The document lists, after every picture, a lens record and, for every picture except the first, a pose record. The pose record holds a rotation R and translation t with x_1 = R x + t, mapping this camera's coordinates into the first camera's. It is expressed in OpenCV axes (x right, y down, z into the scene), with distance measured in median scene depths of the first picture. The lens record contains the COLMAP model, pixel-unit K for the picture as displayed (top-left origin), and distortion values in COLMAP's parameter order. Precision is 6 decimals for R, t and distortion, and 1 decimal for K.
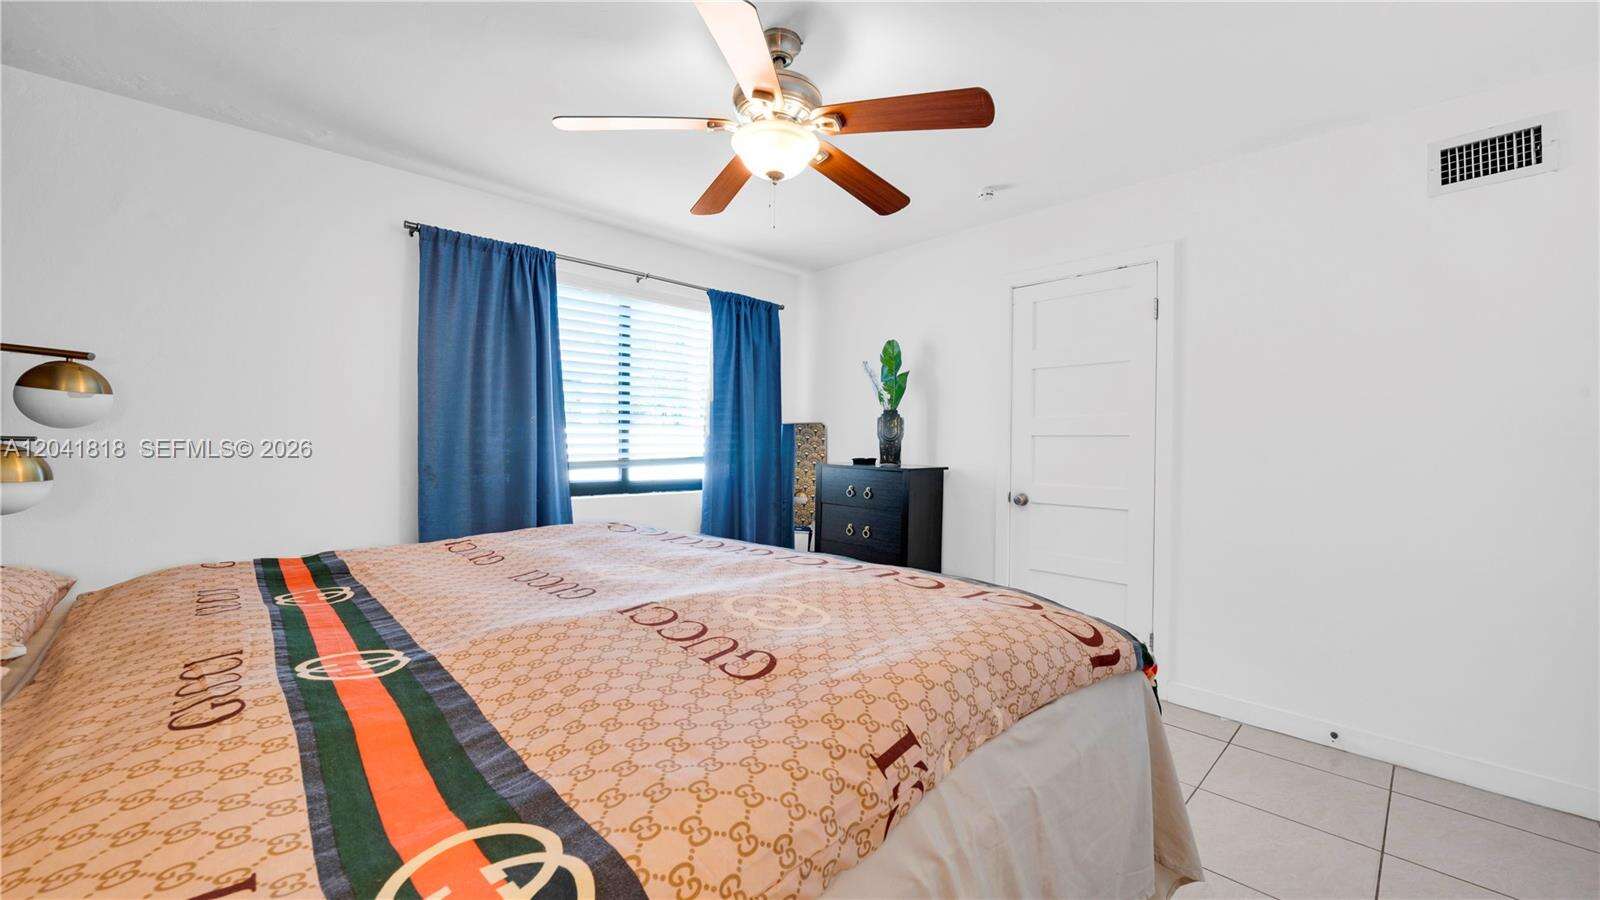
lens RADIAL K [[597.6, 0, 800.0], [0, 597.6, 450.0], [0, 0, 1]] dist [-0.000577, -0.000032]
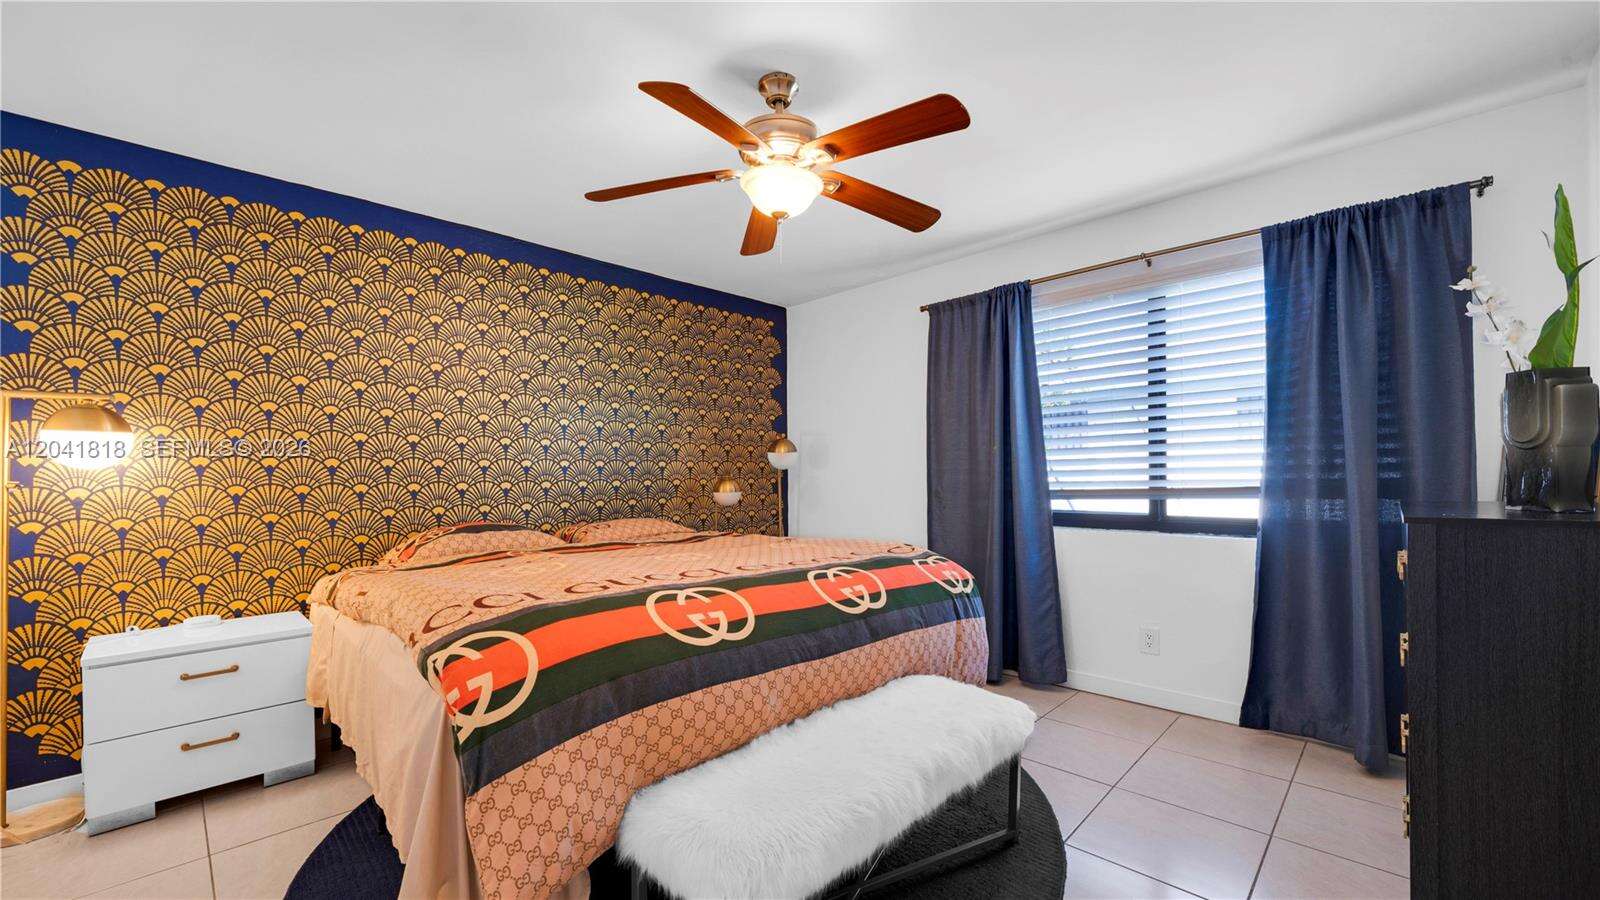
lens RADIAL K [[628.1, 0, 808.3], [0, 628.1, 461.3], [0, 0, 1]] dist [0.018756, -0.000059]
pose [[0.065347, -0.034963, -0.997250, 0.519689], [-0.000228, 0.999385, -0.035053, 0.008679], [0.997863, 0.002518, 0.065299, 0.481068]]
